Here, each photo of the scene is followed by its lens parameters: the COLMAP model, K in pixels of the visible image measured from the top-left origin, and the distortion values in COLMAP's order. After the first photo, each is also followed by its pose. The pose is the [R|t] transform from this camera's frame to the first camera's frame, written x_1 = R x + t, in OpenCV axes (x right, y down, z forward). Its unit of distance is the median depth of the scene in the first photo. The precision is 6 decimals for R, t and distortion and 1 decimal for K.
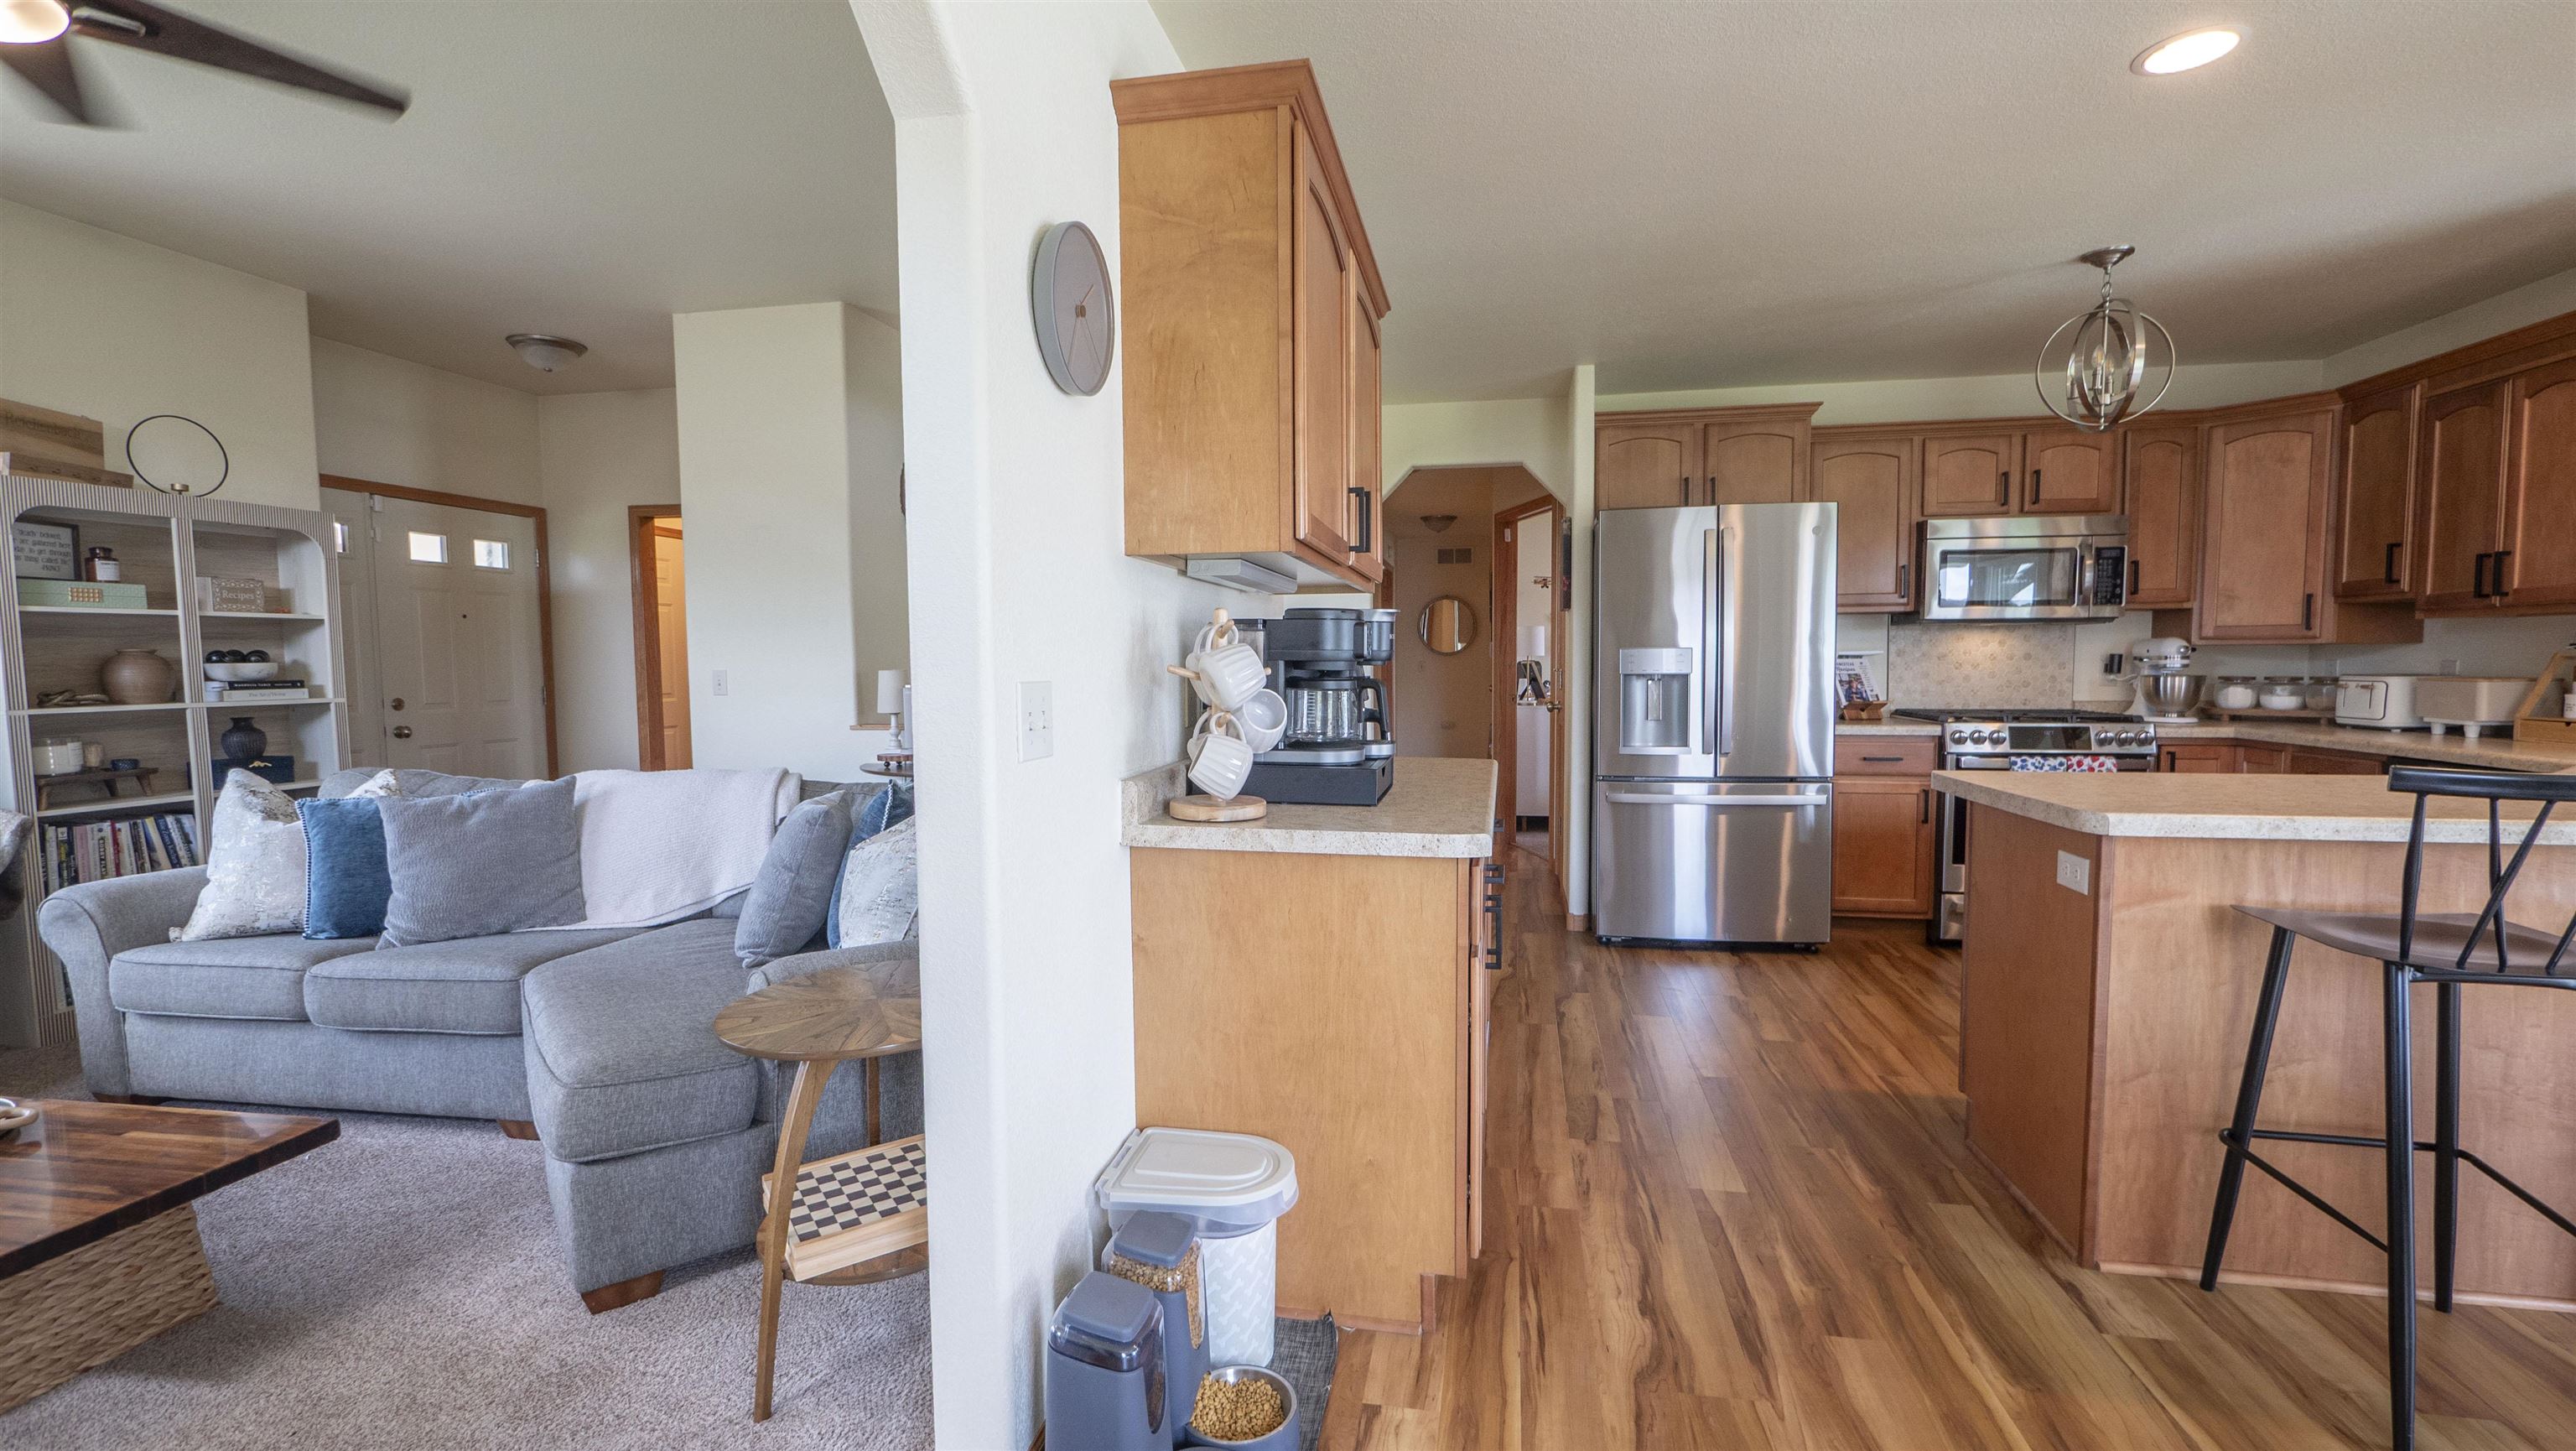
lens RADIAL K [[1097.2, 0, 1295.7], [0, 1097.2, 730.7], [0, 0, 1]] dist [-0.004708, 0.000602]
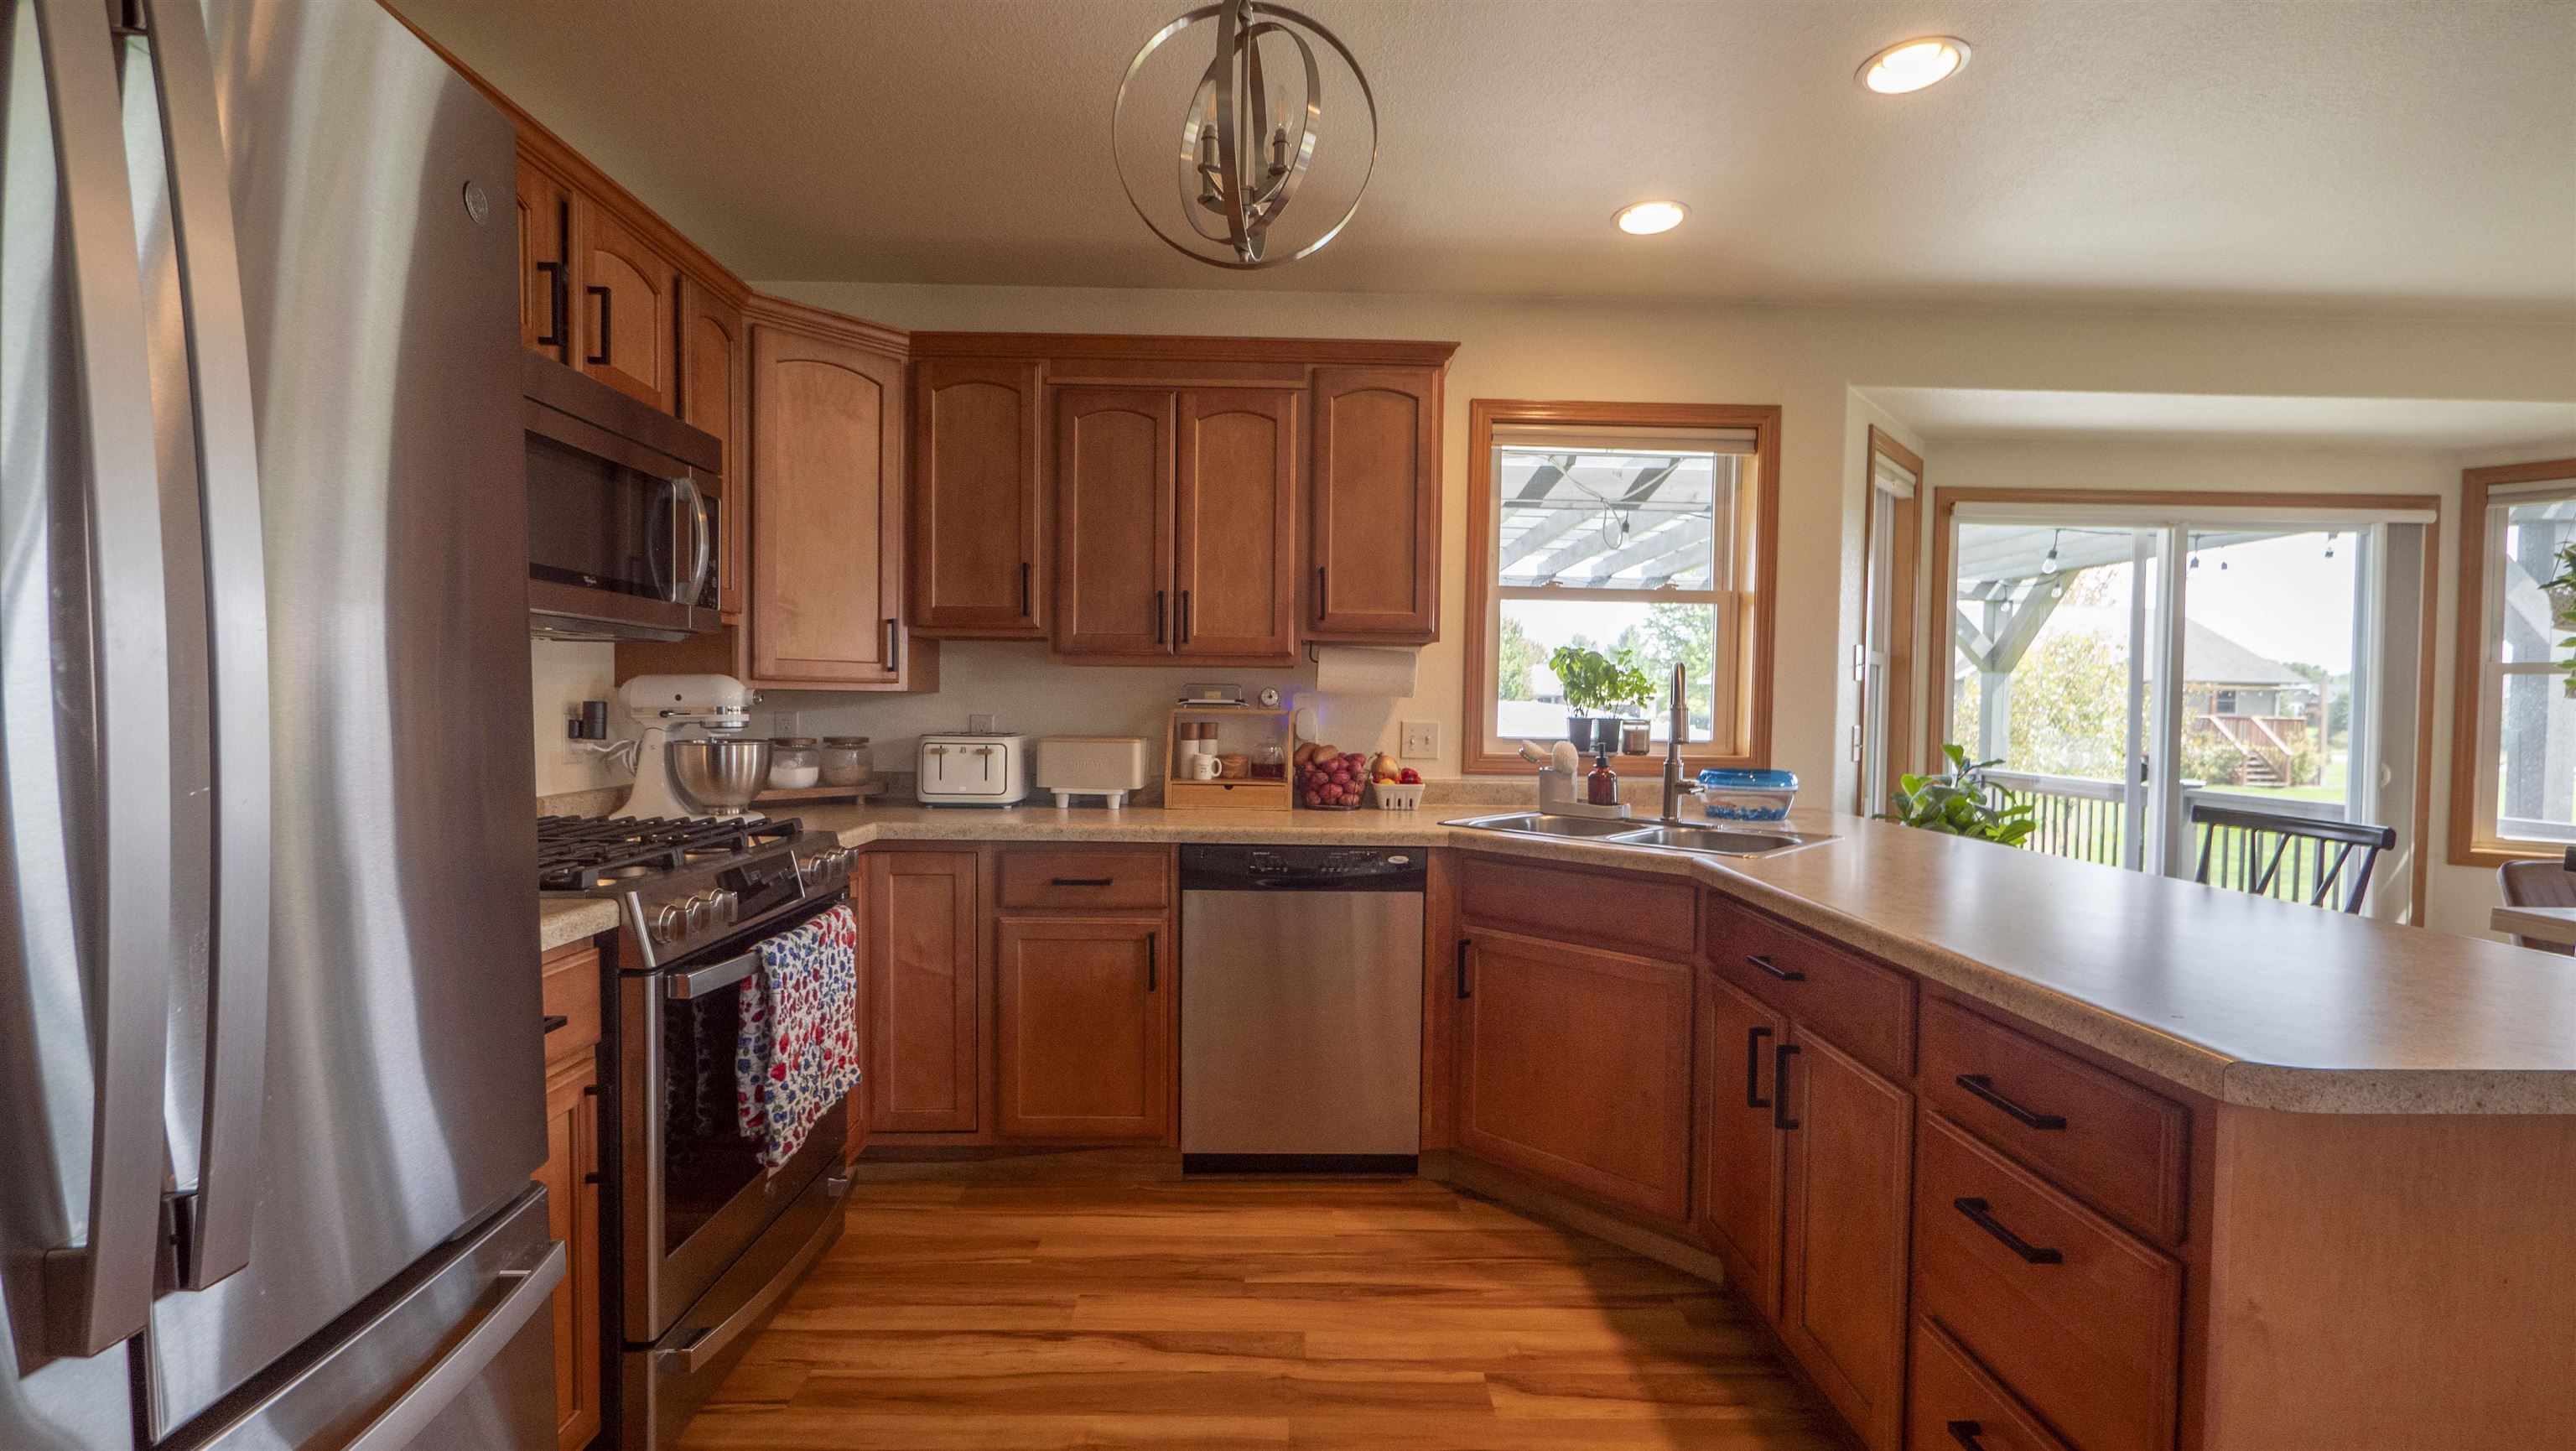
lens RADIAL K [[1097.2, 0, 1302.9], [0, 1097.2, 730.0], [0, 0, 1]] dist [-0.004708, 0.000602]
pose [[-0.208857, -0.021321, 0.977714, 0.186332], [0.052428, 0.998080, 0.032965, -0.061022], [-0.976540, 0.058144, -0.207338, 0.846544]]
